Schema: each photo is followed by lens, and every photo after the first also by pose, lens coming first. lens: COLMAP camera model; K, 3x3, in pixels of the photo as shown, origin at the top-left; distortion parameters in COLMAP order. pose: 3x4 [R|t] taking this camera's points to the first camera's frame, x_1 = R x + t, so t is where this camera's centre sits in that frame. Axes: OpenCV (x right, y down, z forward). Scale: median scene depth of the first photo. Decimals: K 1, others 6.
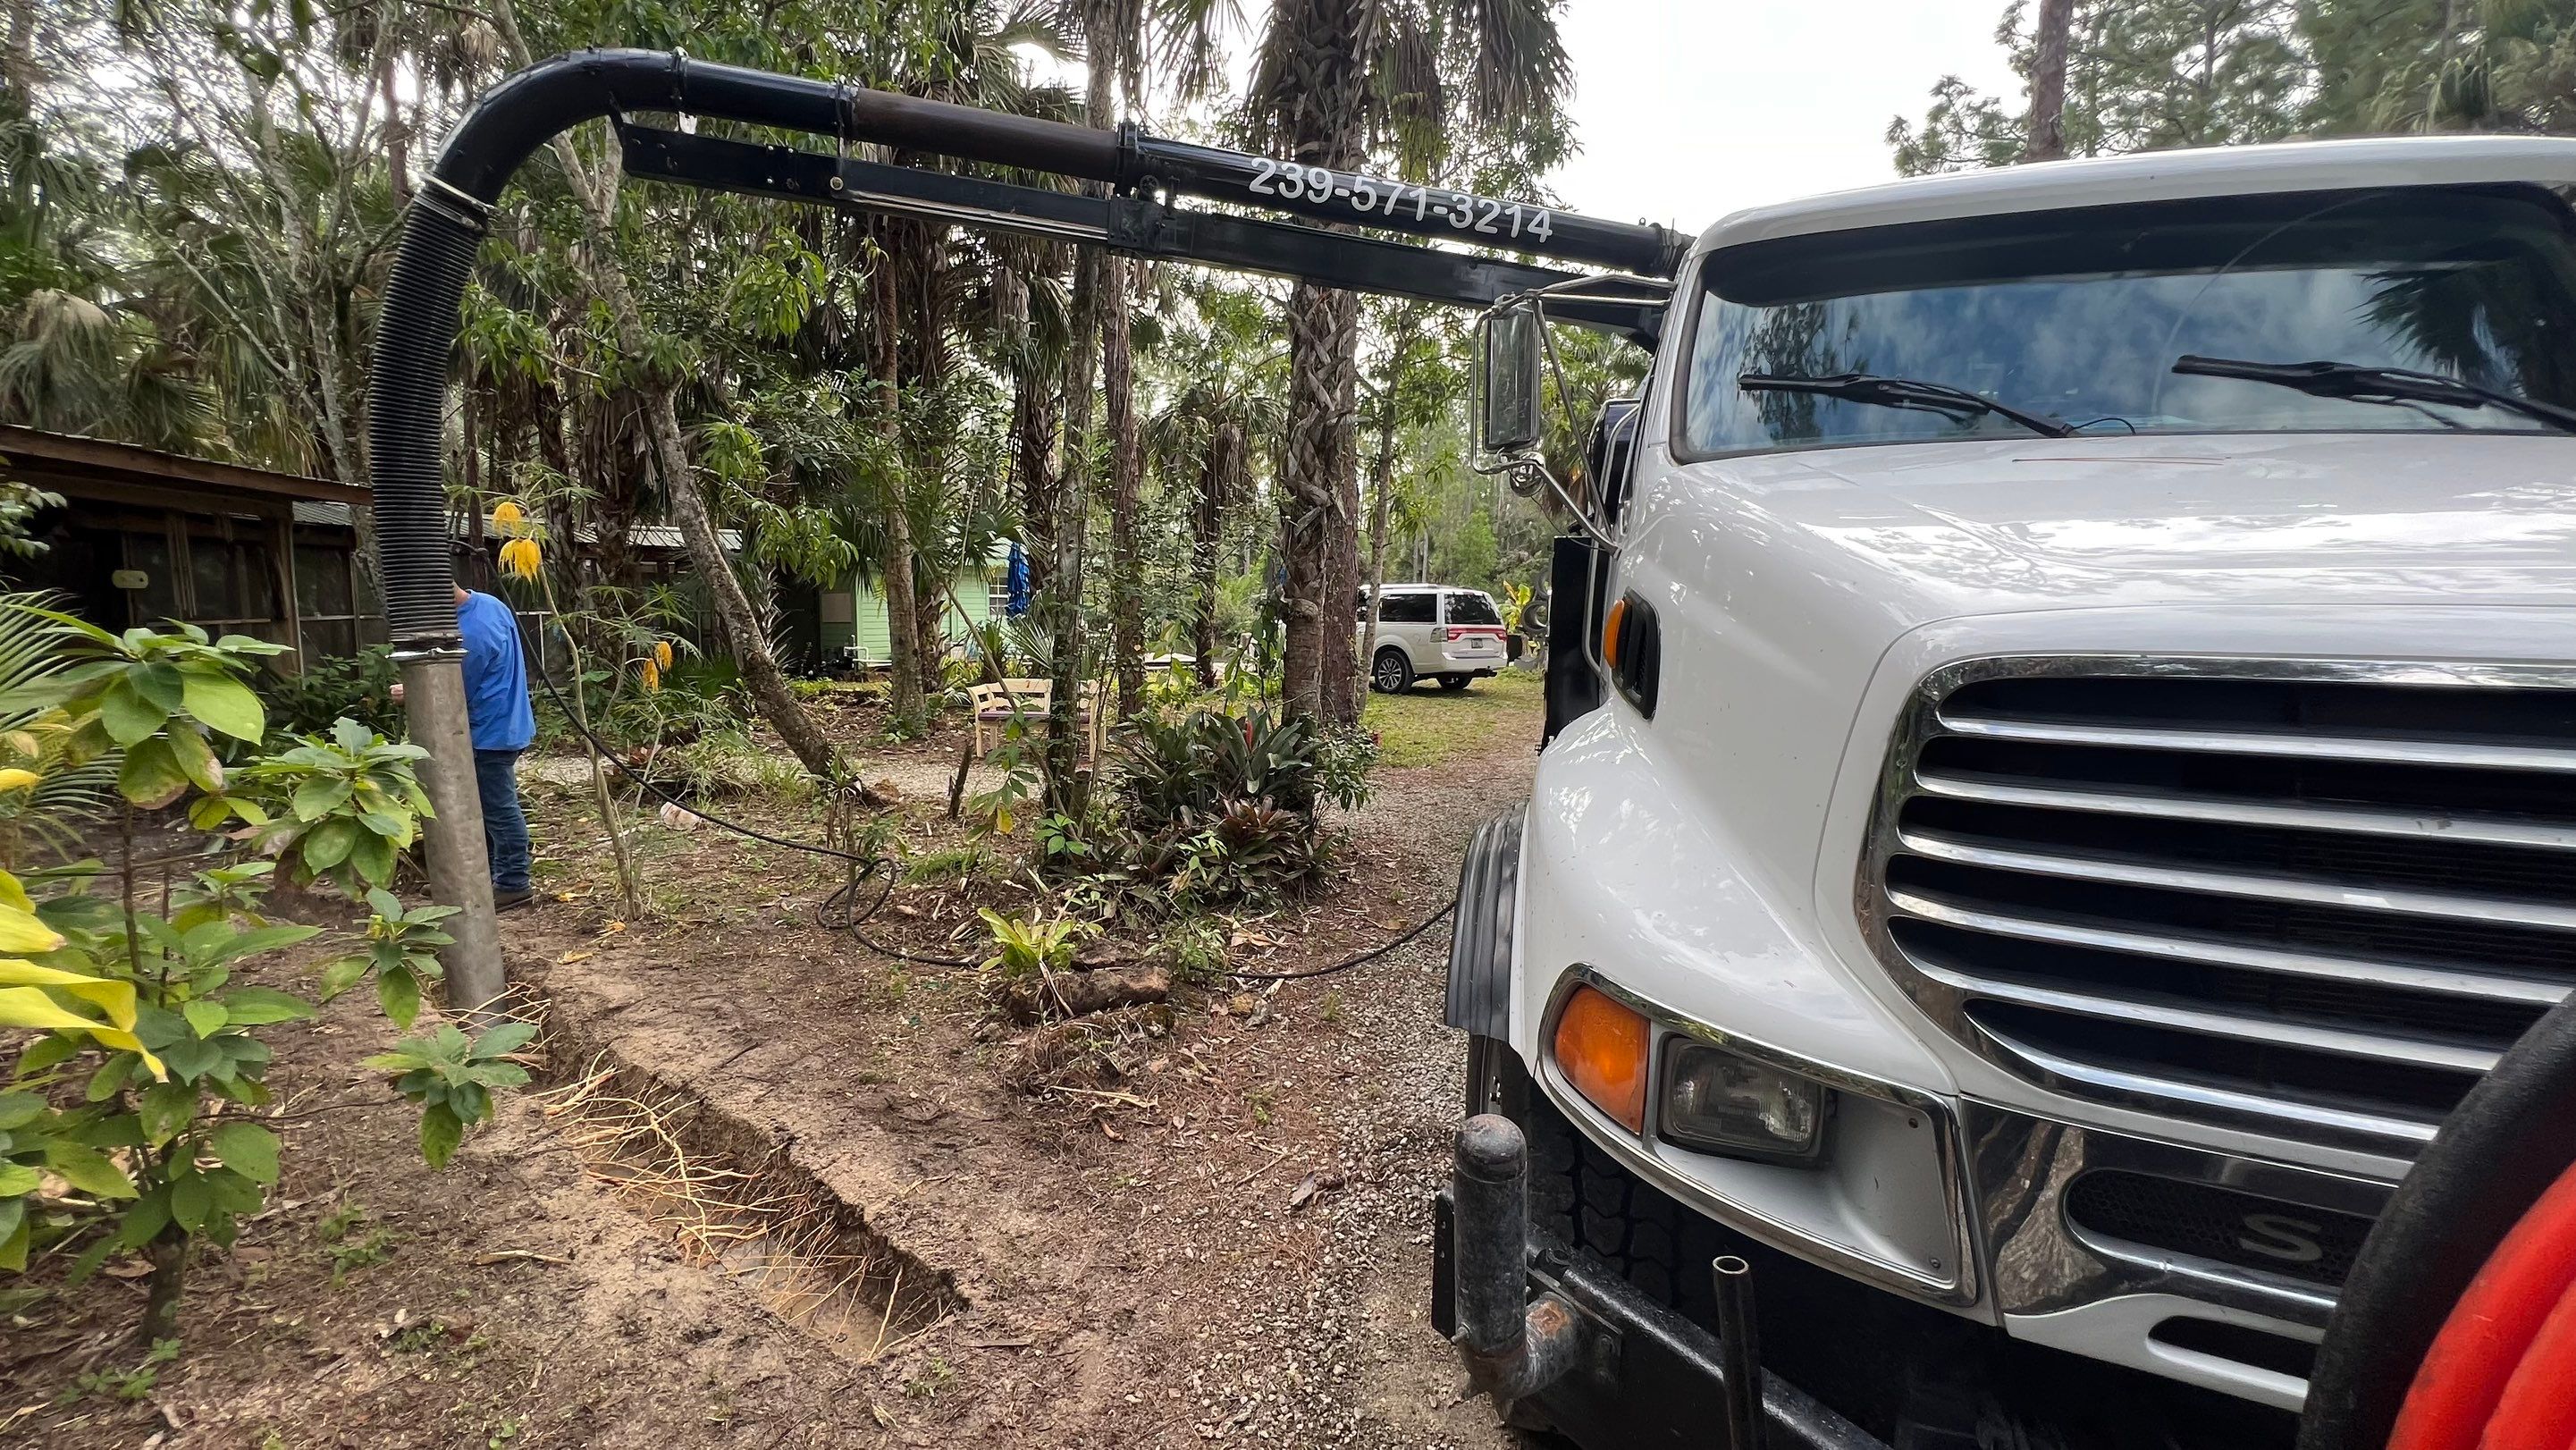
lens RADIAL K [[1033.2, 0, 1288.0], [0, 1033.2, 725.0], [0, 0, 1]] dist [-0.008337, 0.002705]
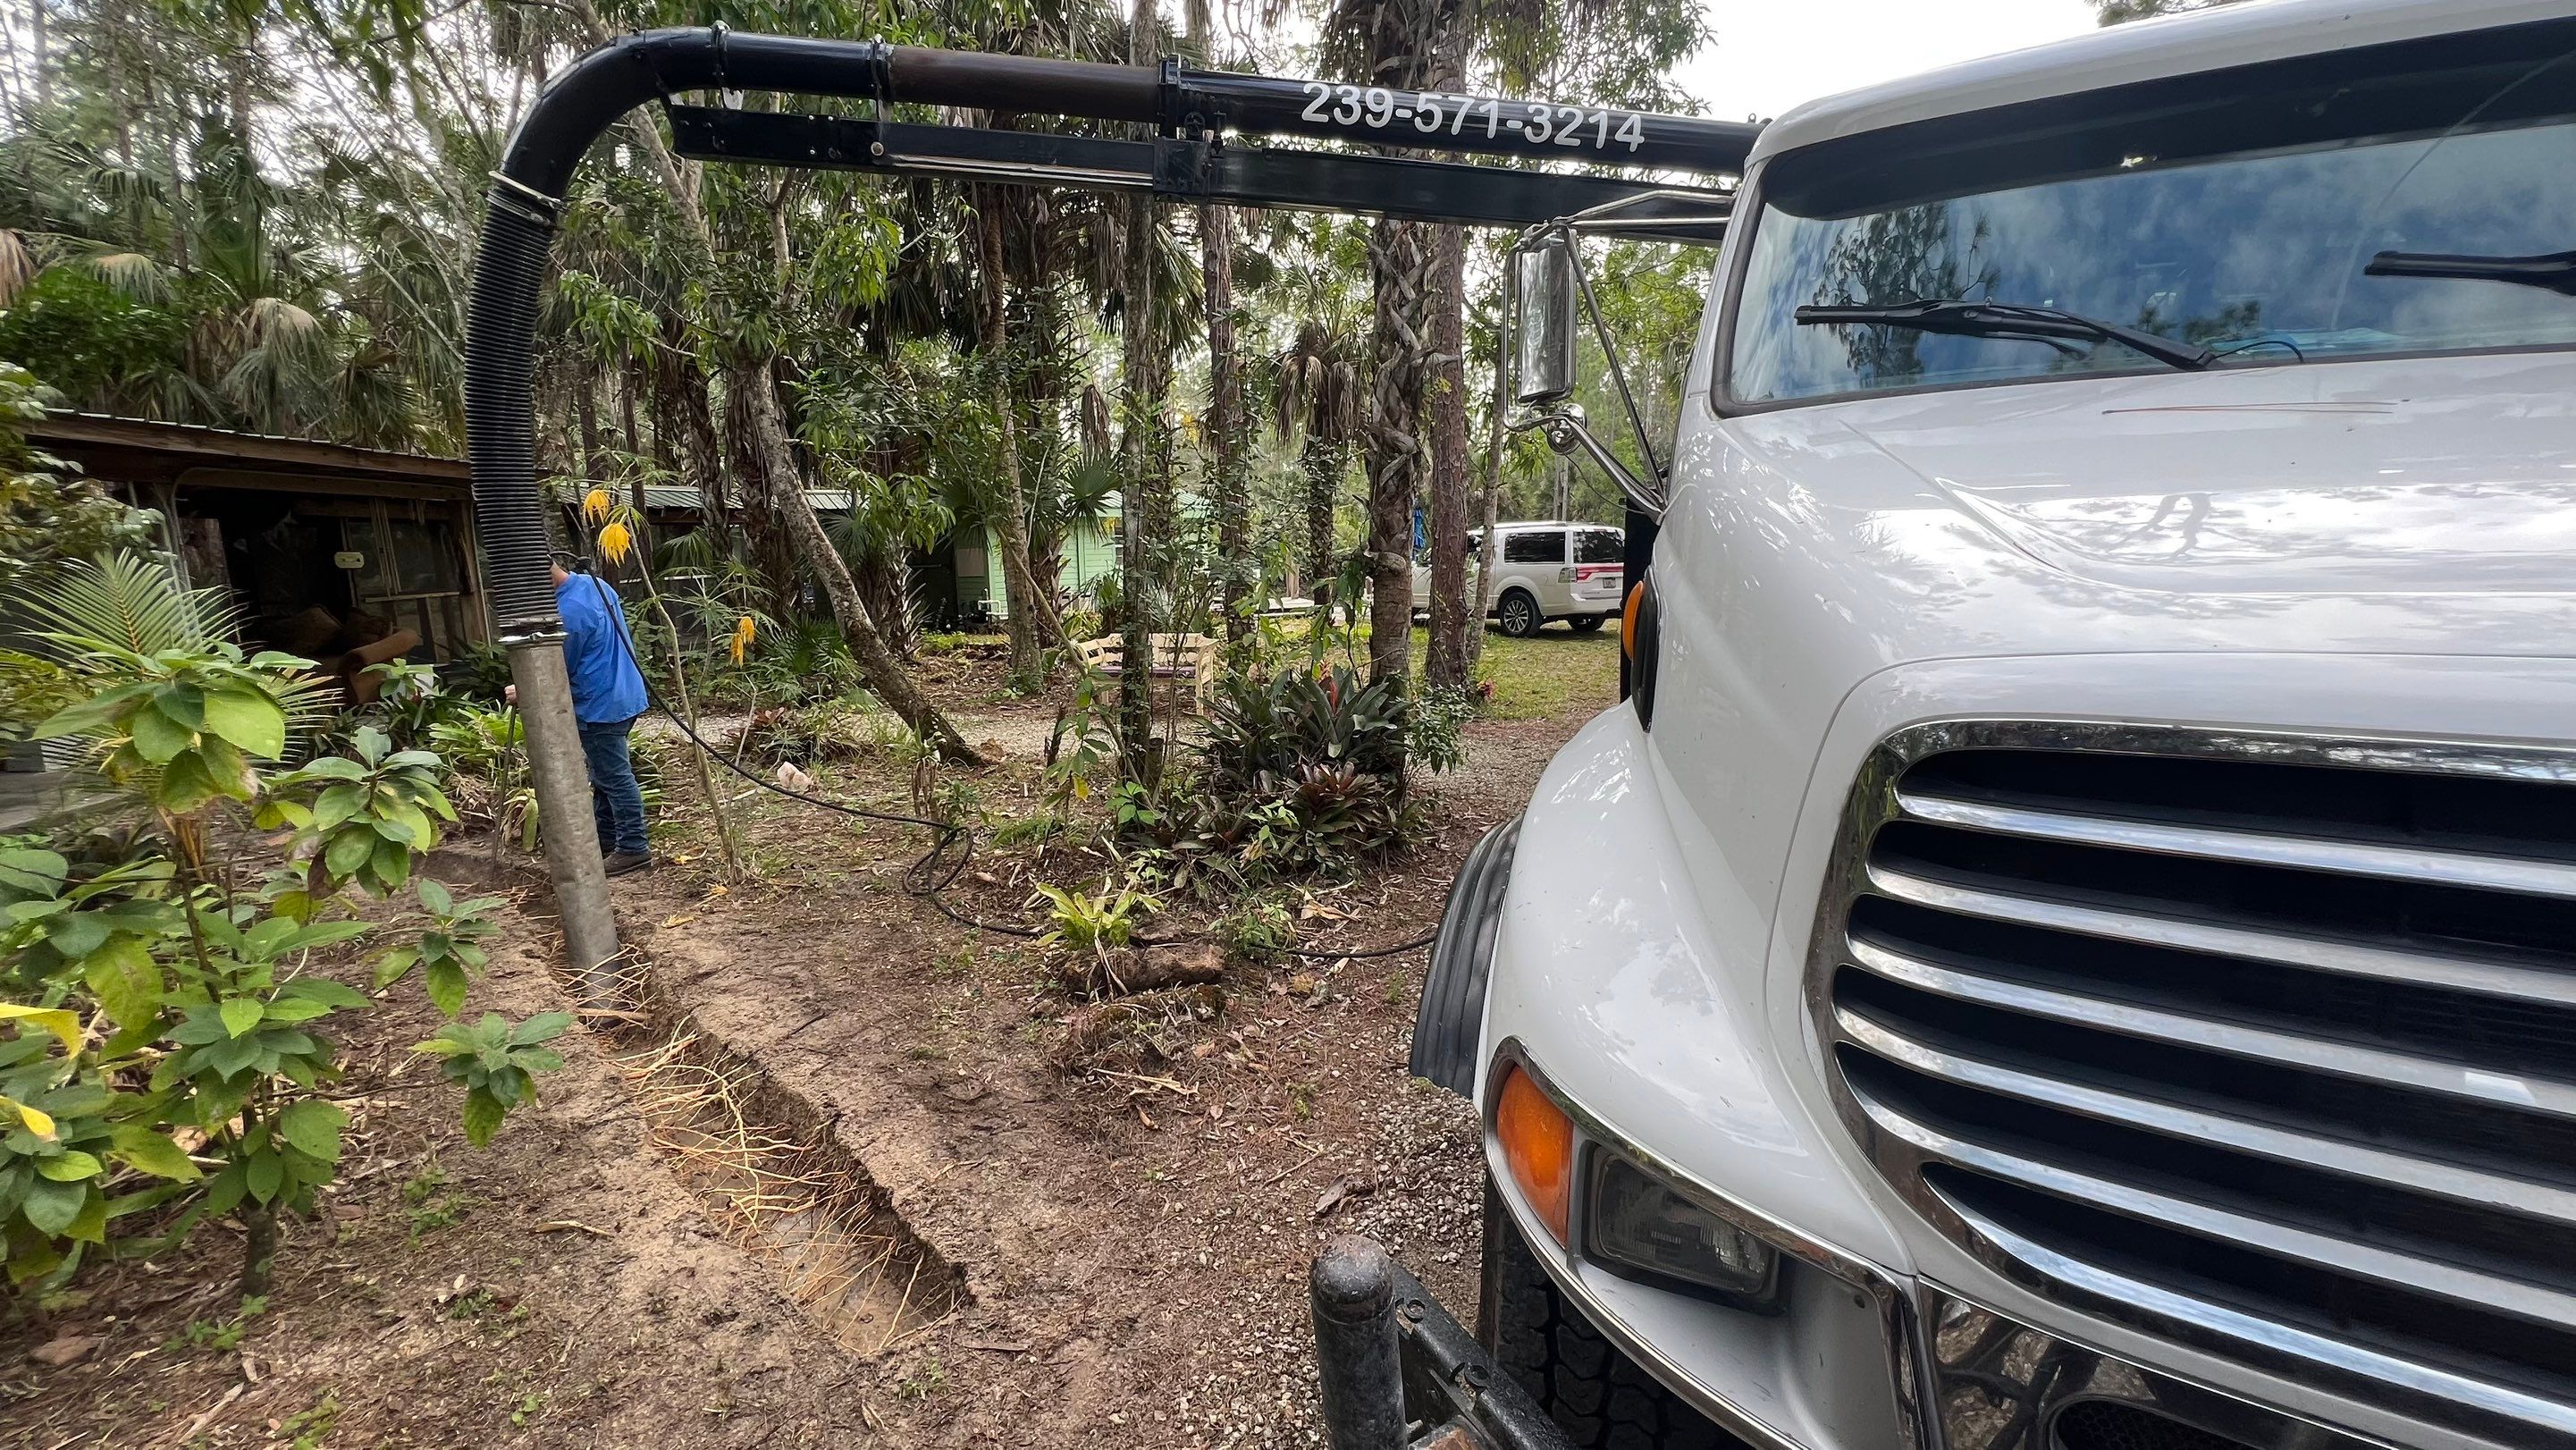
lens RADIAL K [[1034.8, 0, 1288.0], [0, 1034.8, 725.0], [0, 0, 1]] dist [-0.013139, 0.005425]
pose [[0.990876, -0.006070, -0.134637, 0.081257], [0.013849, 0.998283, 0.056915, -0.030498], [0.134061, -0.058260, 0.989259, 0.053836]]
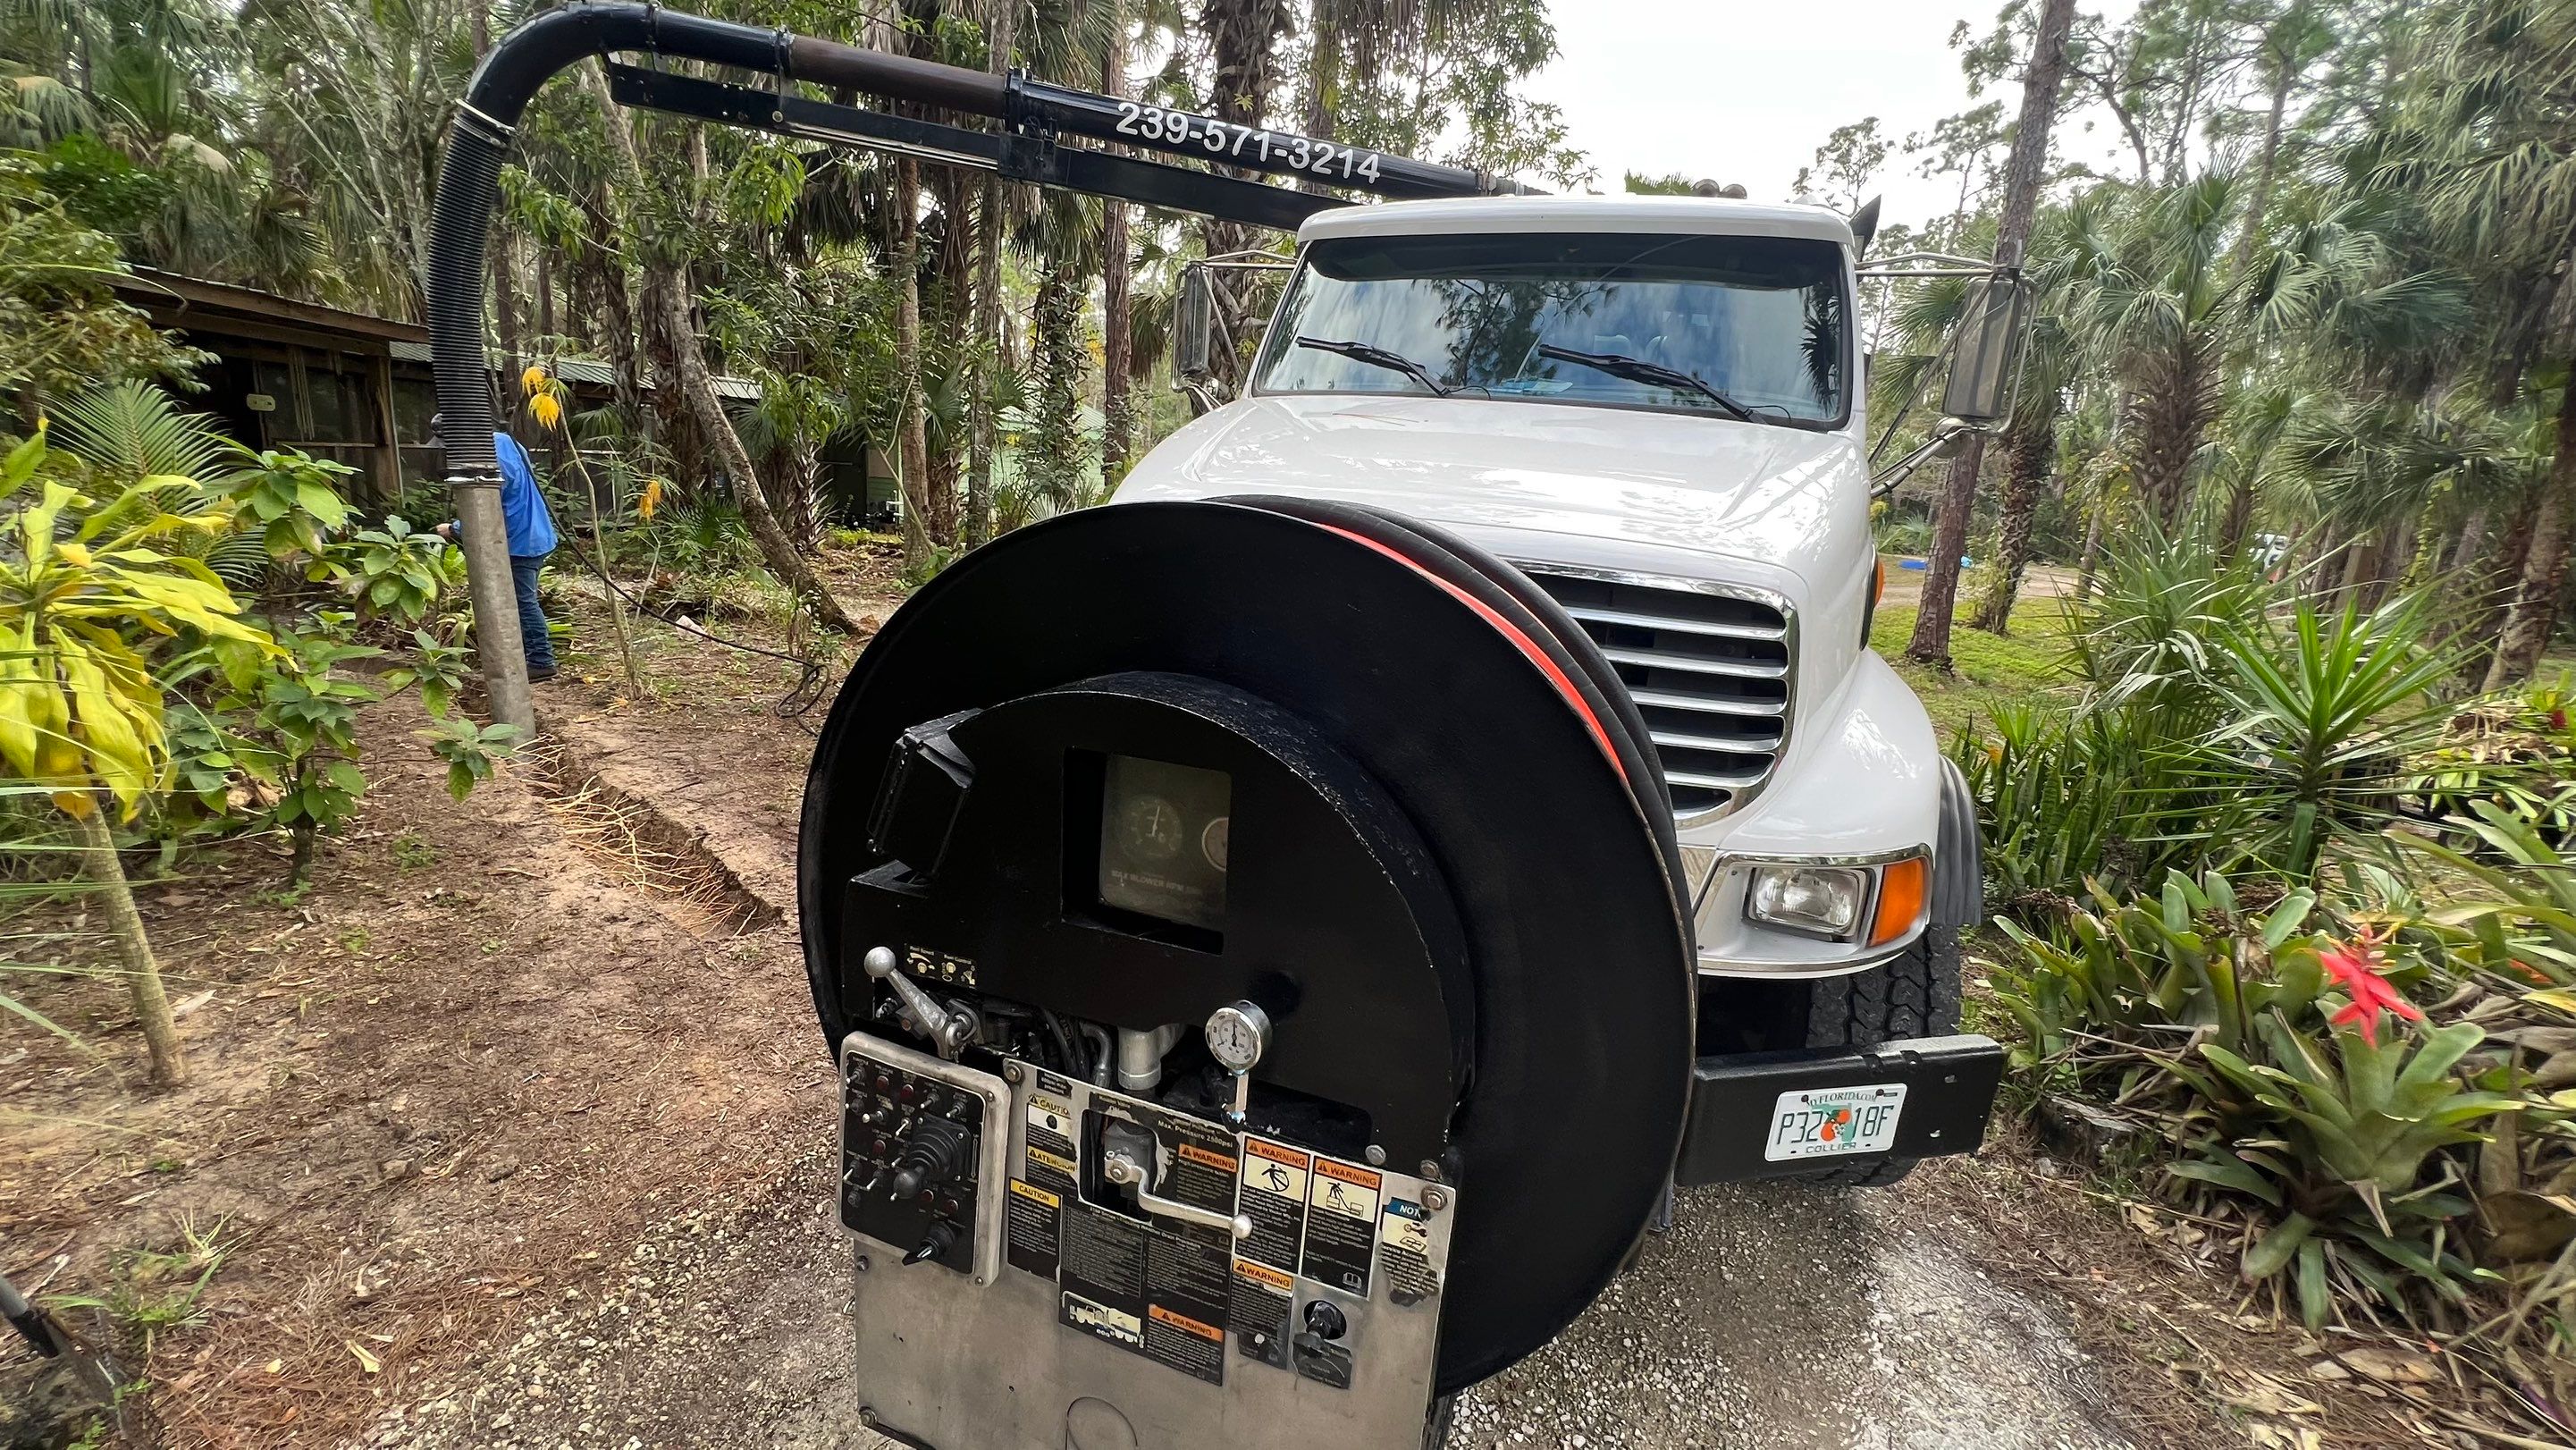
lens RADIAL K [[1034.8, 0, 1288.0], [0, 1034.8, 725.0], [0, 0, 1]] dist [-0.013139, 0.005425]
pose [[0.995361, 0.075703, -0.059368, 0.325204], [-0.068640, 0.991206, 0.113131, 0.022586], [0.067410, -0.108531, 0.991805, -0.292351]]
